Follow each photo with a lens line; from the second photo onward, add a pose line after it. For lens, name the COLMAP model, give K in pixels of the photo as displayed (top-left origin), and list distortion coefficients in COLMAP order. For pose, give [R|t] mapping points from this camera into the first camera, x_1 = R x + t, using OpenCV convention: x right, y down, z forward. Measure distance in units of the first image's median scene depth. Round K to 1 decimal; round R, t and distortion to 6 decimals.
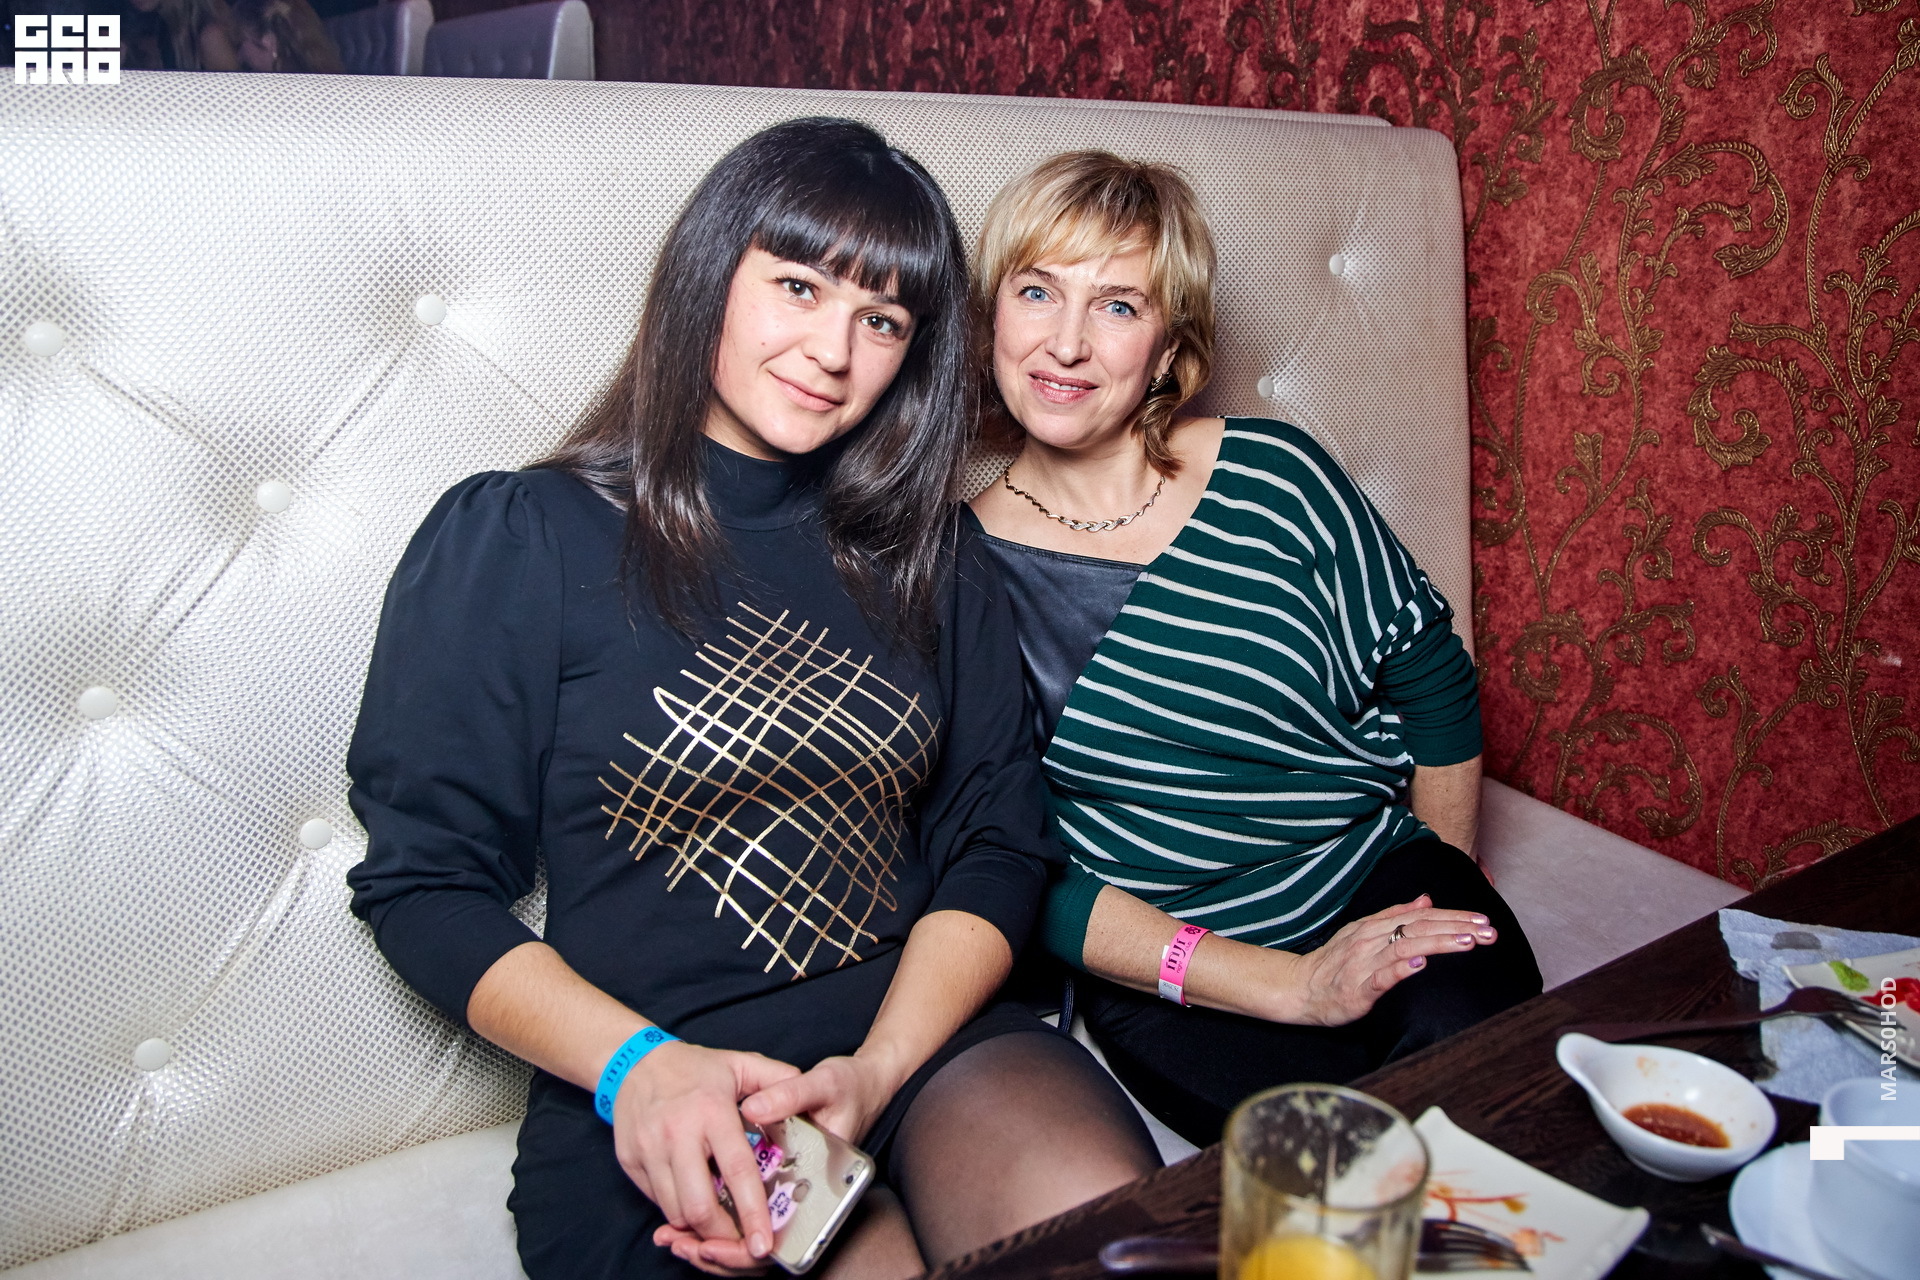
lens RADIAL K [[1327.7, 0, 960.0], [0, 1327.7, 640.0], [0, 0, 1]] dist [-0.076536, 0.042875]
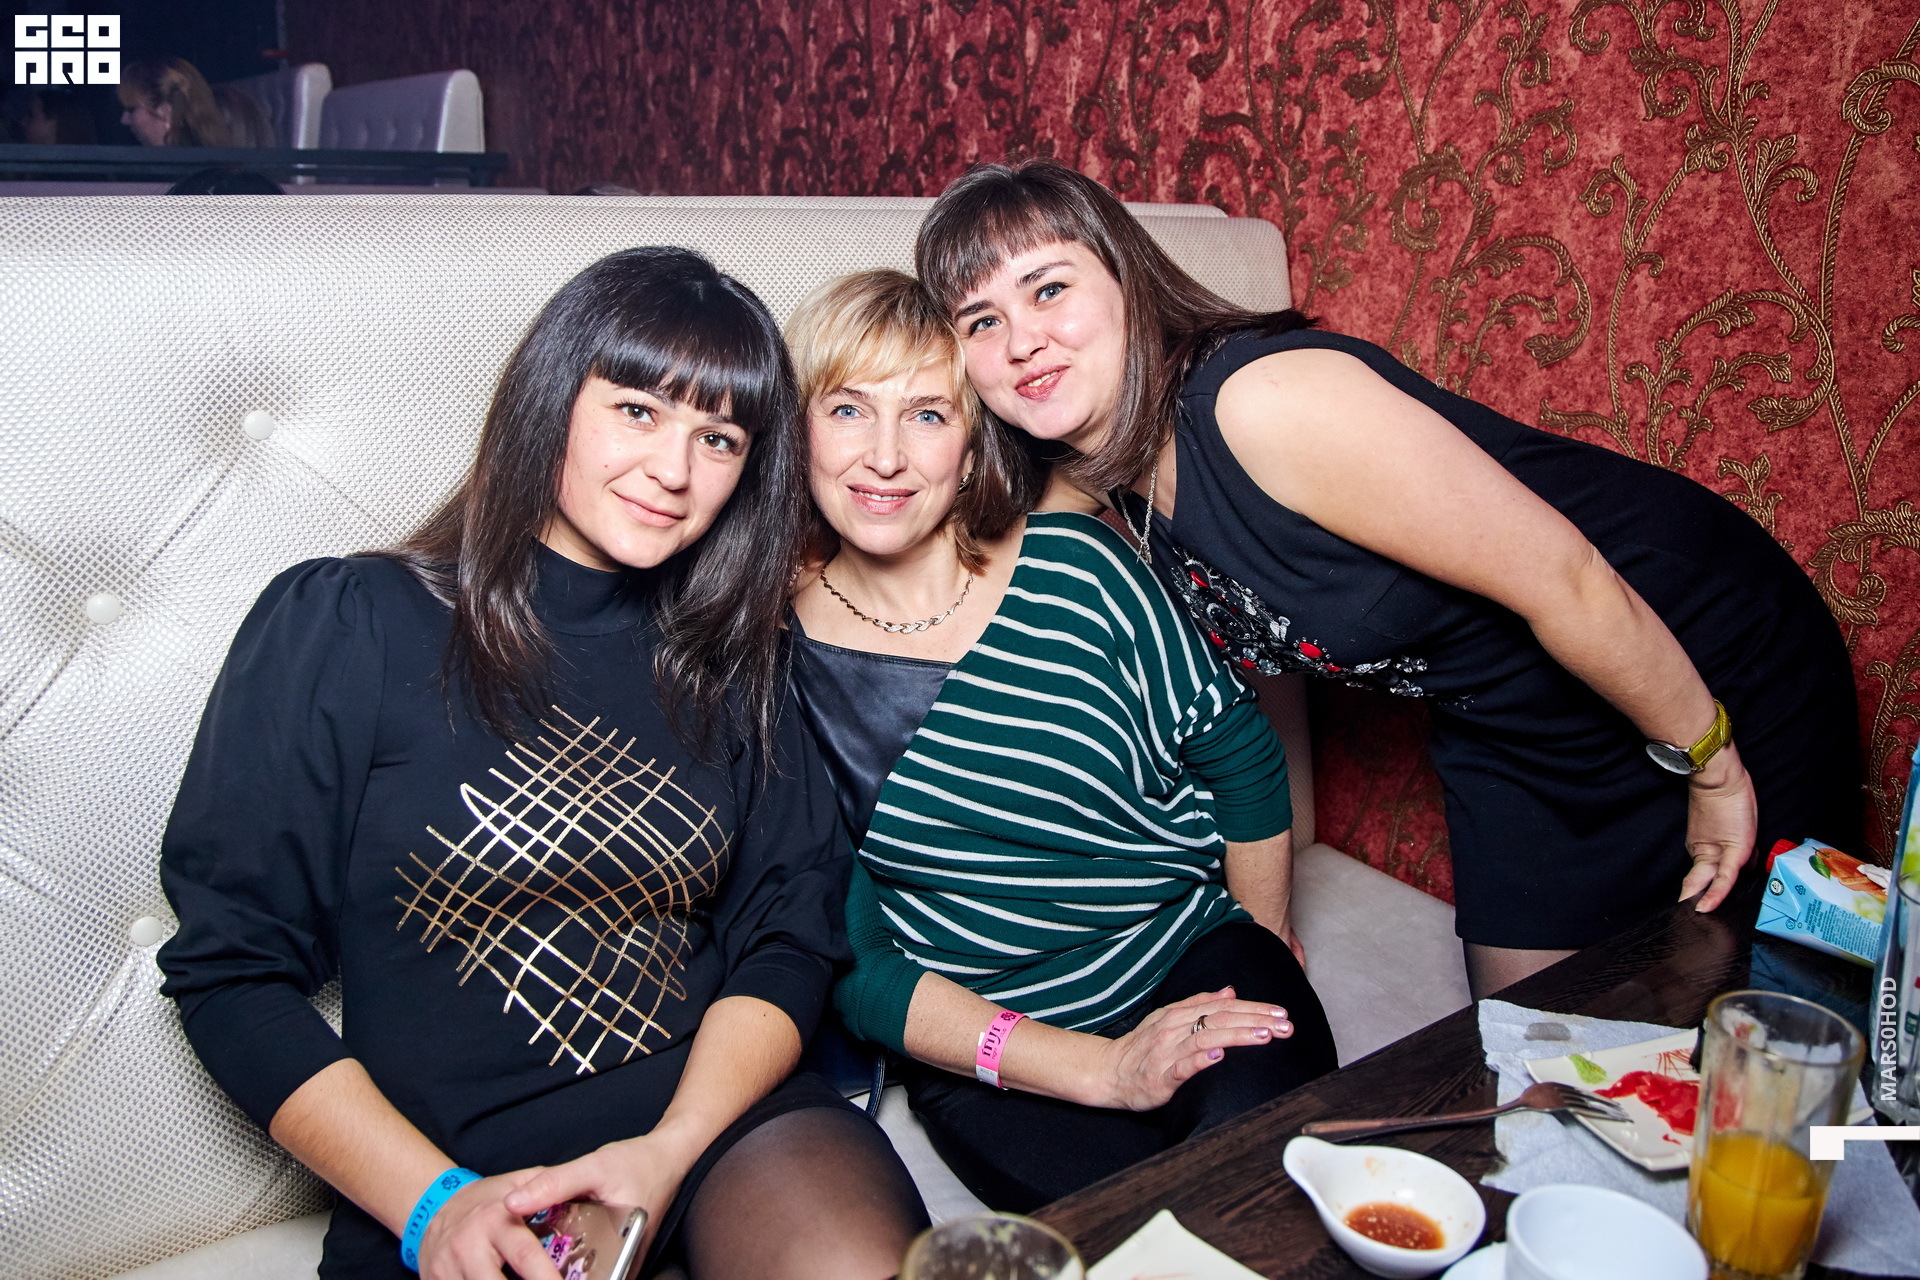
lens RADIAL K [[1331.6, 0, 949.2], [0, 1331.6, 623.4], [0, 0, 1]] dist [-0.080011, 0.044546]
pose [[0.999768, -0.007214, 0.020283, 0.126706], [0.007632, 0.999759, -0.020589, -0.071191], [-0.020130, 0.020739, 0.999582, -0.048227]]
